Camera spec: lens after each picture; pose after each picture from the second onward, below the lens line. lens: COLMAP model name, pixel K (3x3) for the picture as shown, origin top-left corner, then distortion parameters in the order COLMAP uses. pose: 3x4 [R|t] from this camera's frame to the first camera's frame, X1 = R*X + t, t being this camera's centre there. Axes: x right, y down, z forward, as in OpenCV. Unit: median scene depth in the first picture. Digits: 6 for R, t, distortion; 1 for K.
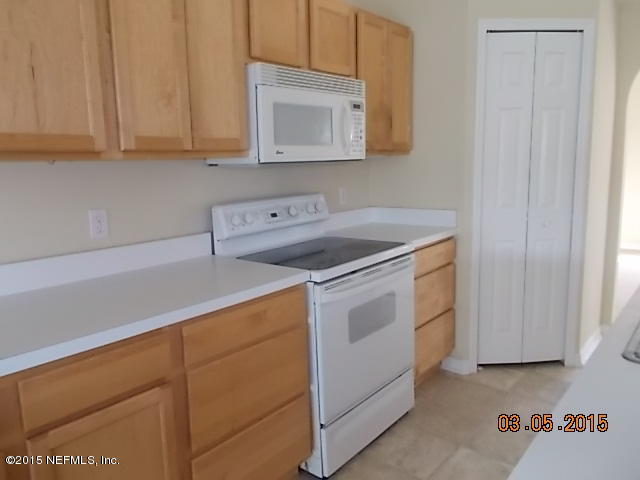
lens RADIAL K [[488.5, 0, 324.8], [0, 488.5, 238.4], [0, 0, 1]] dist [-0.003855, 0.000518]
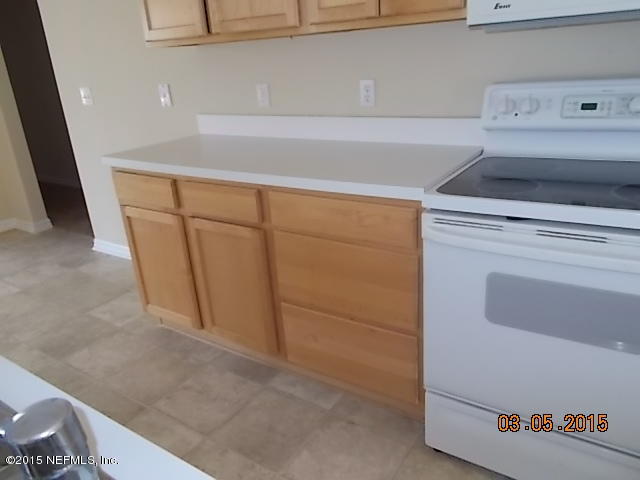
lens RADIAL K [[462.9, 0, 323.5], [0, 462.9, 236.0], [0, 0, 1]] dist [-0.005659, 0.000976]
pose [[0.125345, 0.375512, -0.918302, 0.500027], [-0.092268, 0.926003, 0.366067, -0.086274], [0.987813, 0.038845, 0.150718, 0.628393]]
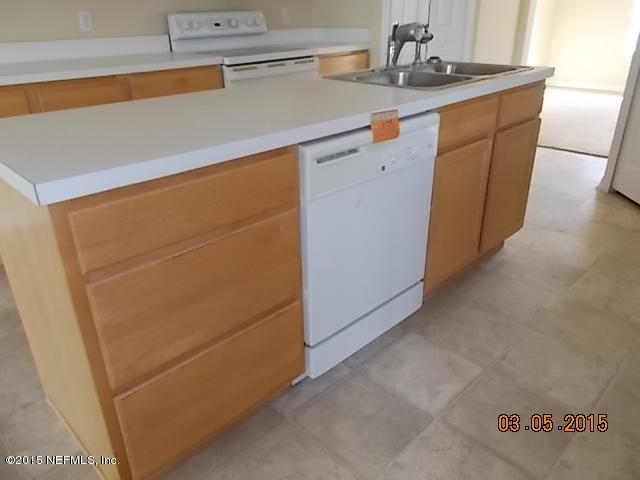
lens RADIAL K [[488.5, 0, 324.6], [0, 488.5, 234.0], [0, 0, 1]] dist [-0.003855, 0.000518]
pose [[0.994154, 0.053309, -0.093889, 0.387466], [-0.026072, 0.962401, 0.270379, 0.151816], [0.104772, -0.266351, 0.958165, -0.479815]]
